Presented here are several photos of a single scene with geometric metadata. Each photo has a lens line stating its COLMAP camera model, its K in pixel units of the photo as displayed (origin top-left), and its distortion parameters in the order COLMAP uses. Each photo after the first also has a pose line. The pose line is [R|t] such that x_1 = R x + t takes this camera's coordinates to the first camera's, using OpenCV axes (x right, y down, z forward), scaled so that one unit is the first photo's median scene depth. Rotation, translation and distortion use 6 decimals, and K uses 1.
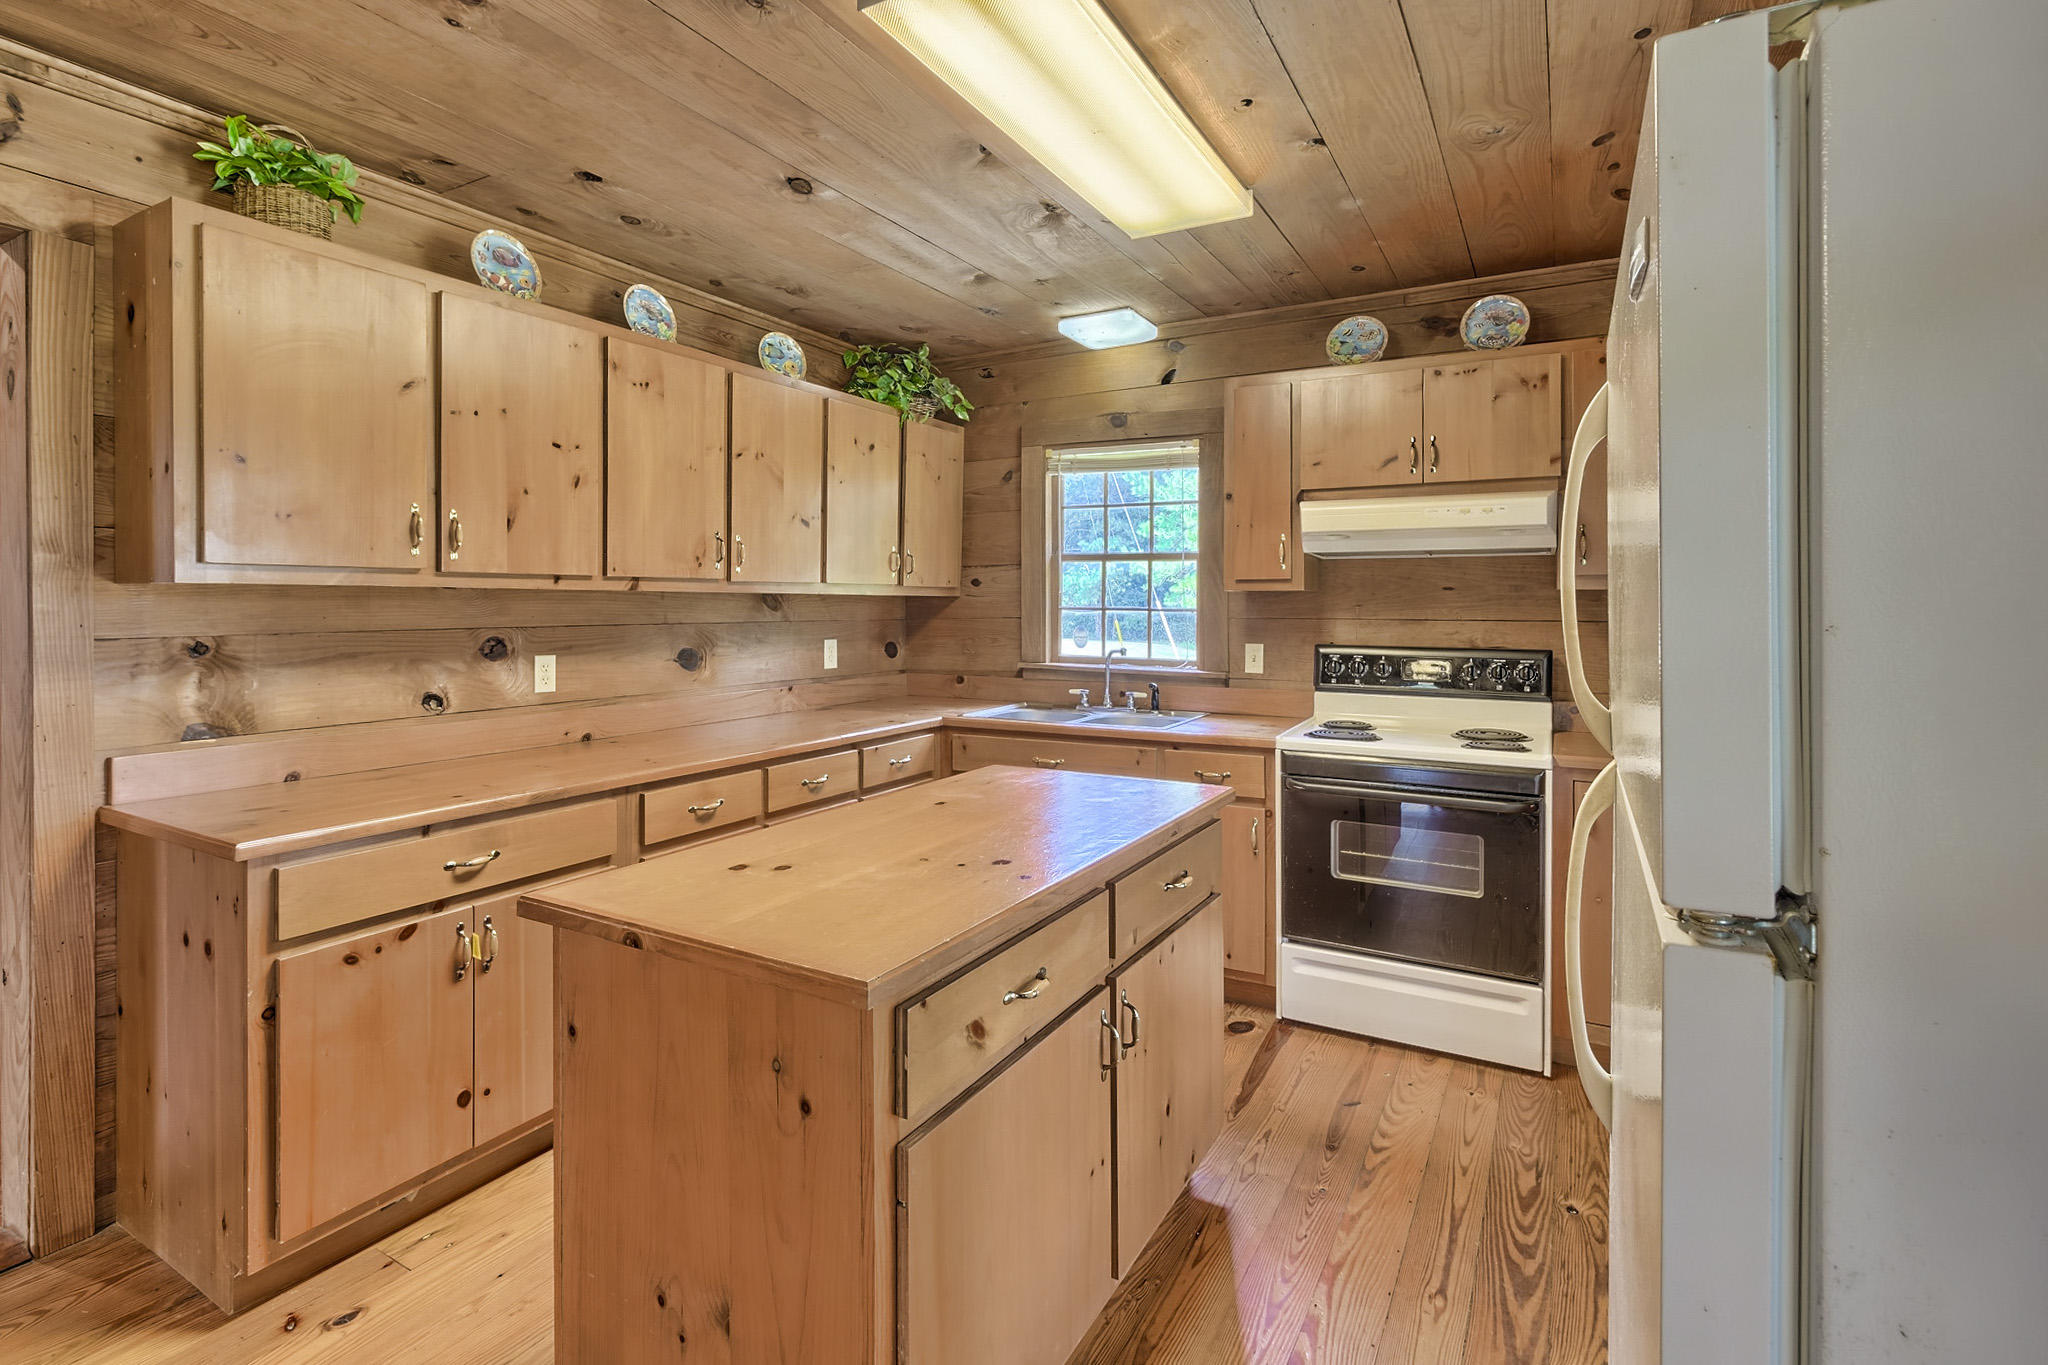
lens RADIAL K [[958.7, 0, 1011.6], [0, 958.7, 606.5], [0, 0, 1]] dist [0.001076, 0.000463]
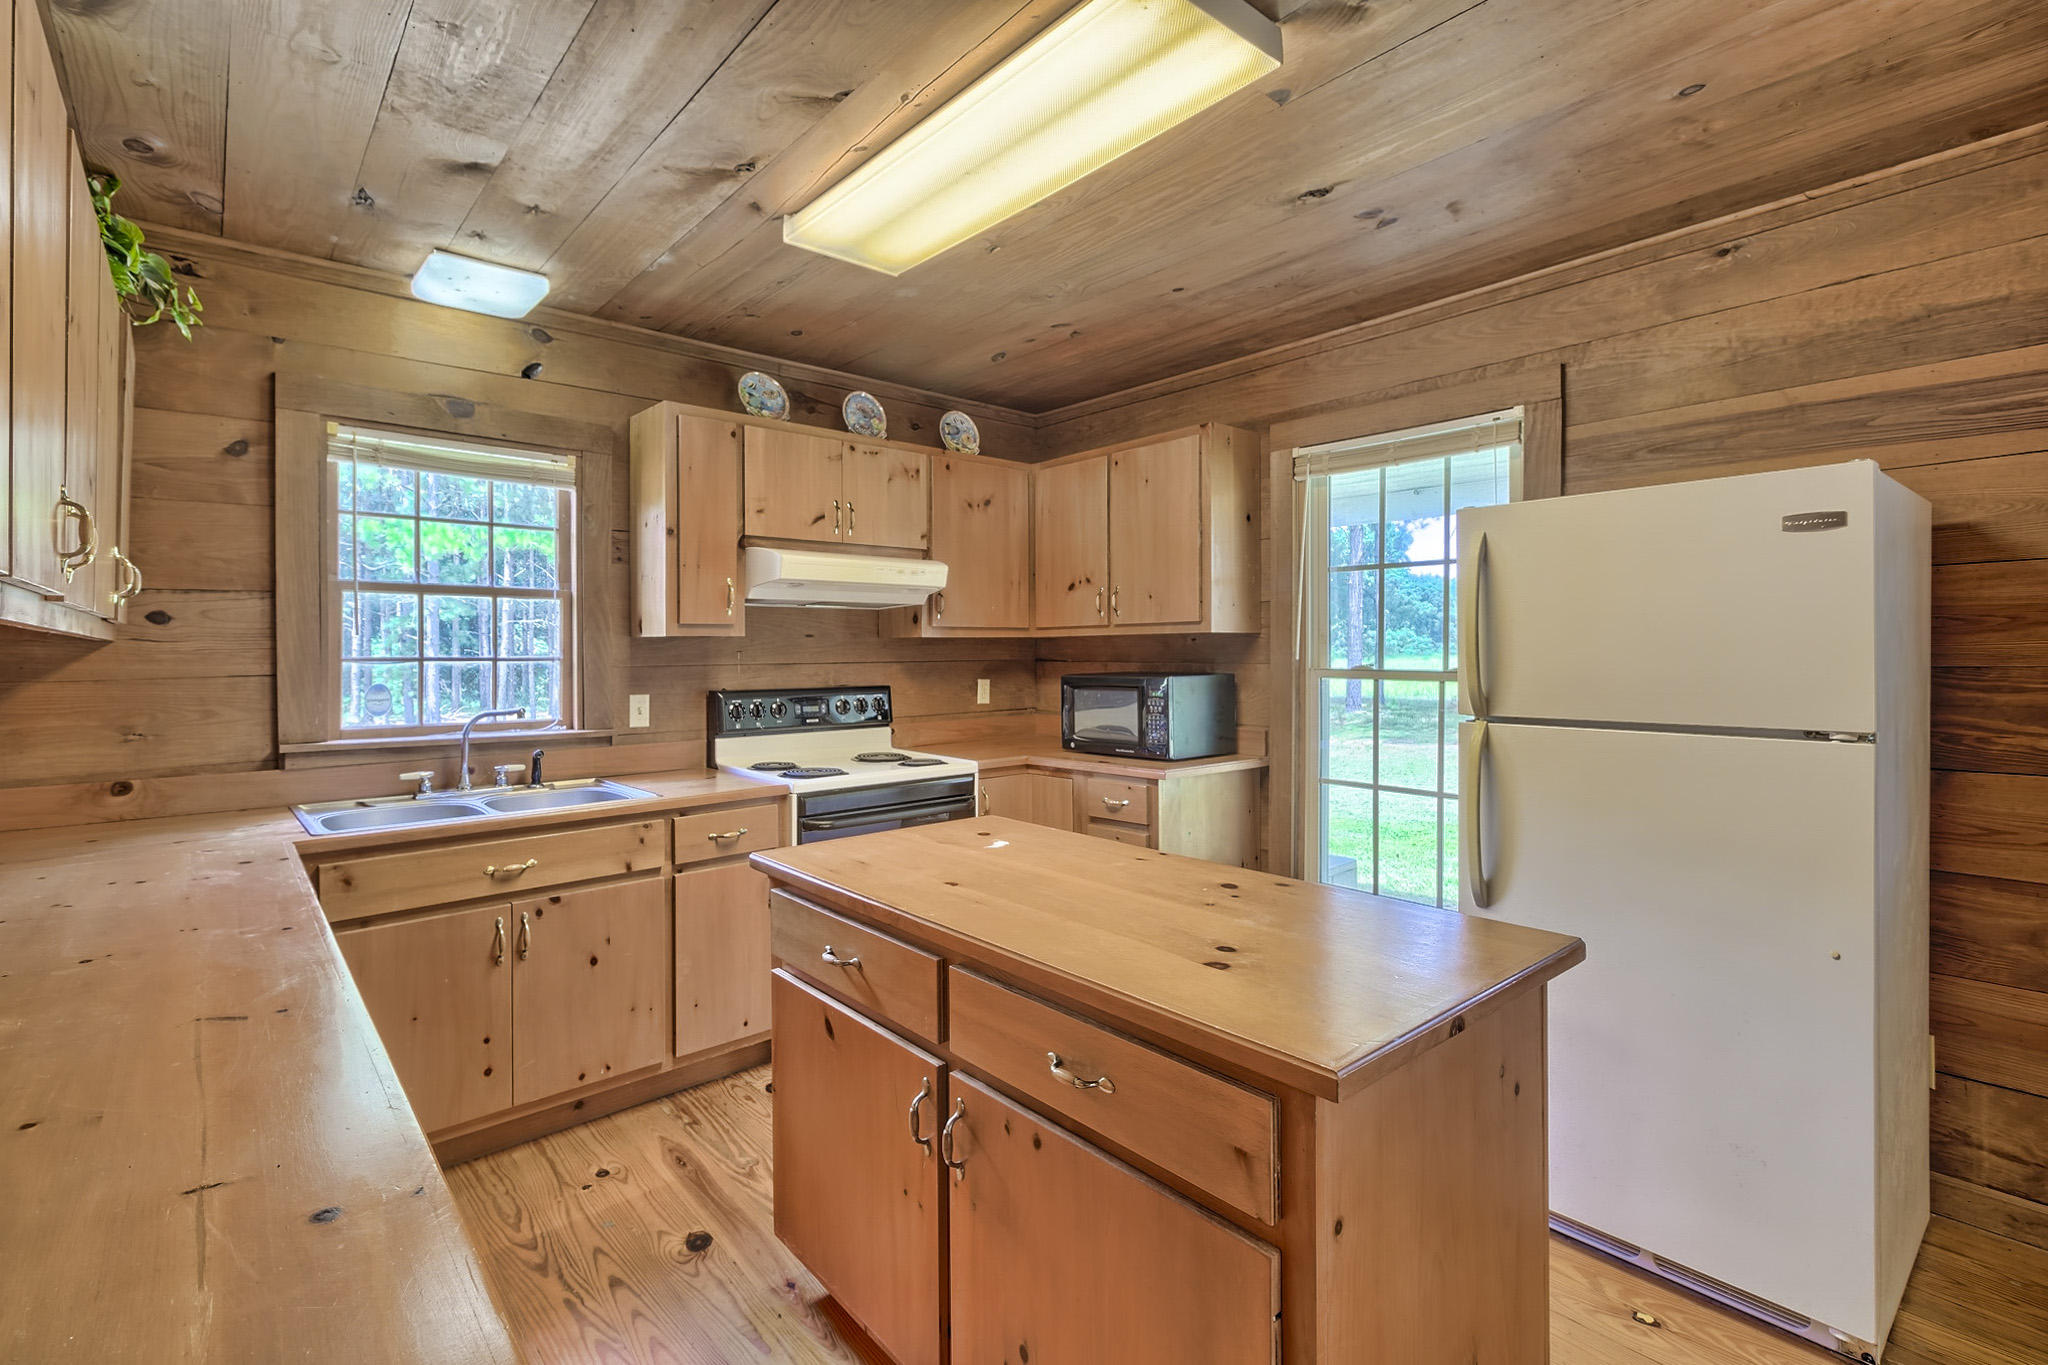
lens RADIAL K [[944.5, 0, 1010.8], [0, 944.5, 650.7], [0, 0, 1]] dist [-0.000896, 0.000100]
pose [[0.335407, -0.005085, 0.942060, -0.428373], [0.010325, 0.999945, 0.001721, -0.000465], [-0.942017, 0.009150, 0.335441, 0.337151]]
